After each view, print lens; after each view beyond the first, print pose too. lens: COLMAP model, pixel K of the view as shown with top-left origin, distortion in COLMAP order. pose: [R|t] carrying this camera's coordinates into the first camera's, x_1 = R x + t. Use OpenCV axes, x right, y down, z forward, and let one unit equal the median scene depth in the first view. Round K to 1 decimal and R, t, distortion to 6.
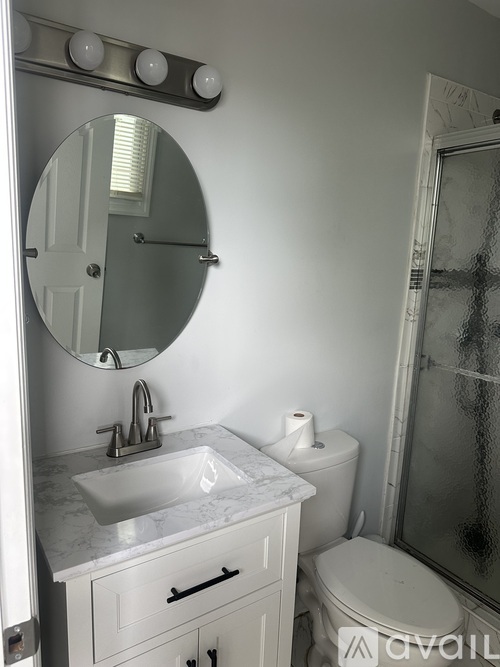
lens RADIAL K [[456.5, 0, 248.2], [0, 456.5, 333.7], [0, 0, 1]] dist [0.016872, -0.020265]
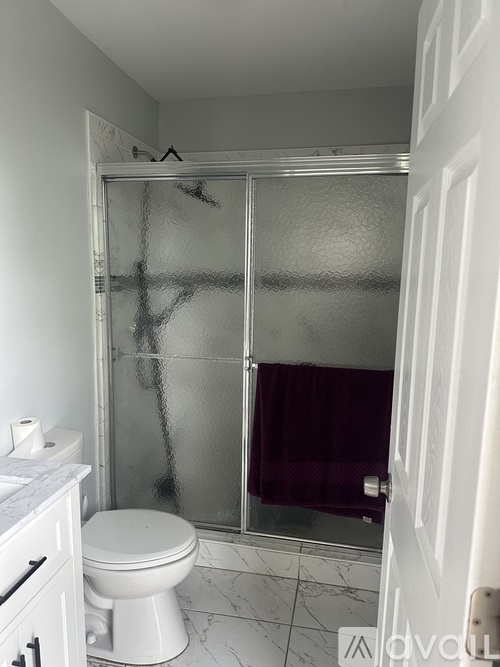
lens RADIAL K [[456.5, 0, 250.1], [0, 456.5, 334.2], [0, 0, 1]] dist [0.016872, -0.020265]
pose [[0.694293, -0.131962, 0.707491, -0.207729], [0.135773, 0.989411, 0.051306, -0.001507], [-0.706770, 0.060436, 0.704857, -0.084161]]
